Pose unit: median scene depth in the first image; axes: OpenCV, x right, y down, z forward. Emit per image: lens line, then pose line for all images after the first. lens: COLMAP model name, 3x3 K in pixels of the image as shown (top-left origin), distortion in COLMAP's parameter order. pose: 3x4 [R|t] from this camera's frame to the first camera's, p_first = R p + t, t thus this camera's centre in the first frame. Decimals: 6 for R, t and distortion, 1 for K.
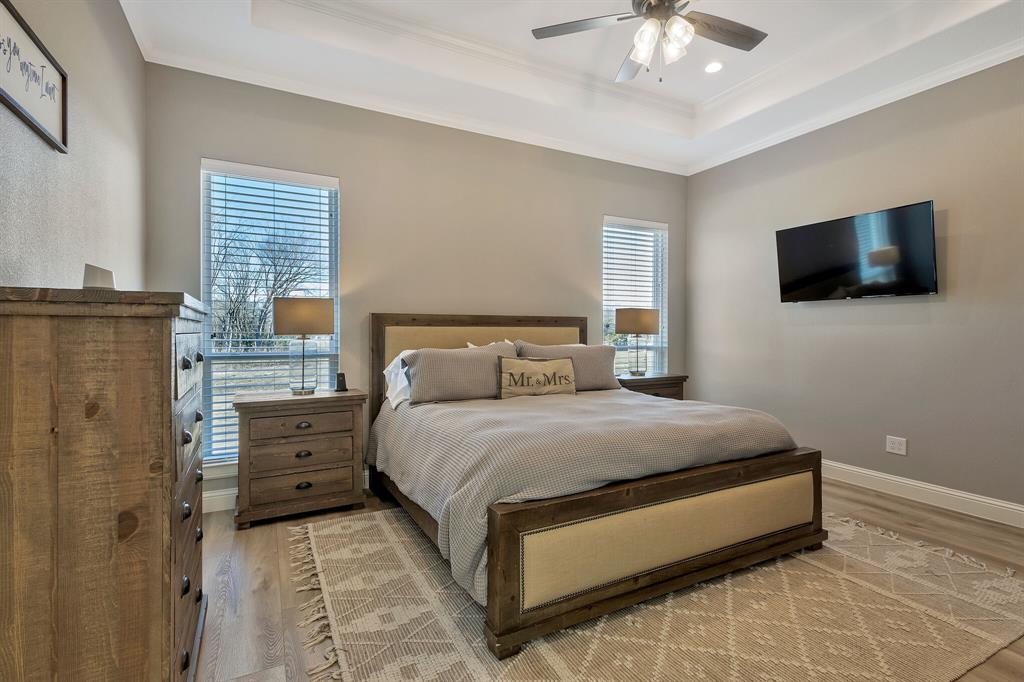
lens RADIAL K [[485.4, 0, 508.8], [0, 485.4, 333.3], [0, 0, 1]] dist [0.004090, 0.000428]
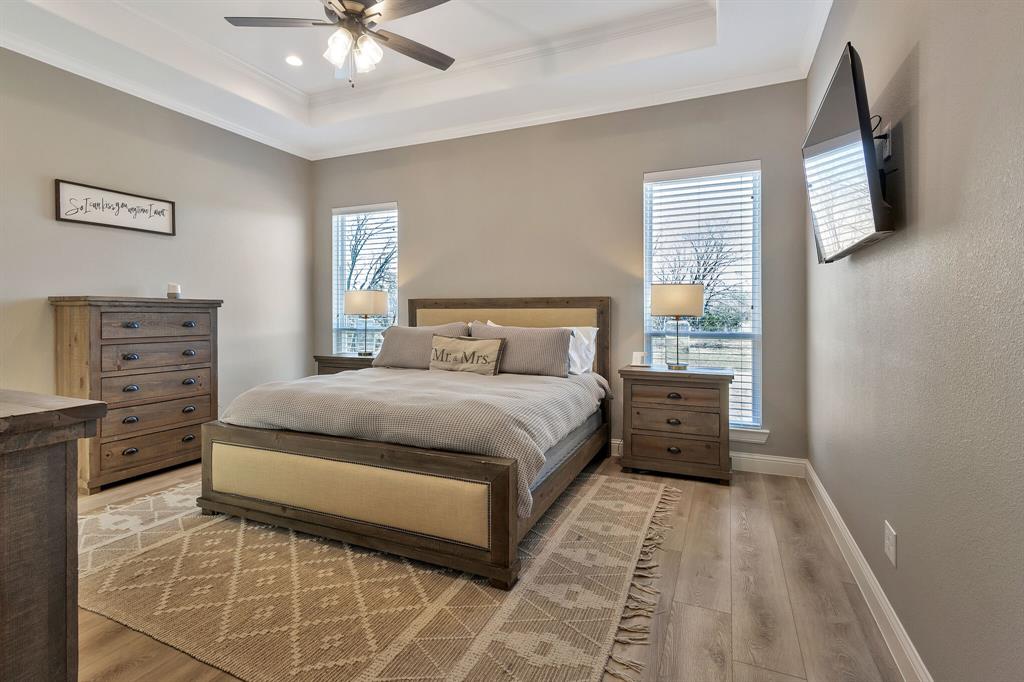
lens RADIAL K [[485.4, 0, 505.1], [0, 485.4, 319.1], [0, 0, 1]] dist [0.004090, 0.000428]
pose [[0.620925, 0.006591, -0.783842, 0.998574], [-0.004491, 0.999978, 0.004851, 0.005152], [0.783857, 0.000508, 0.620941, 0.416867]]
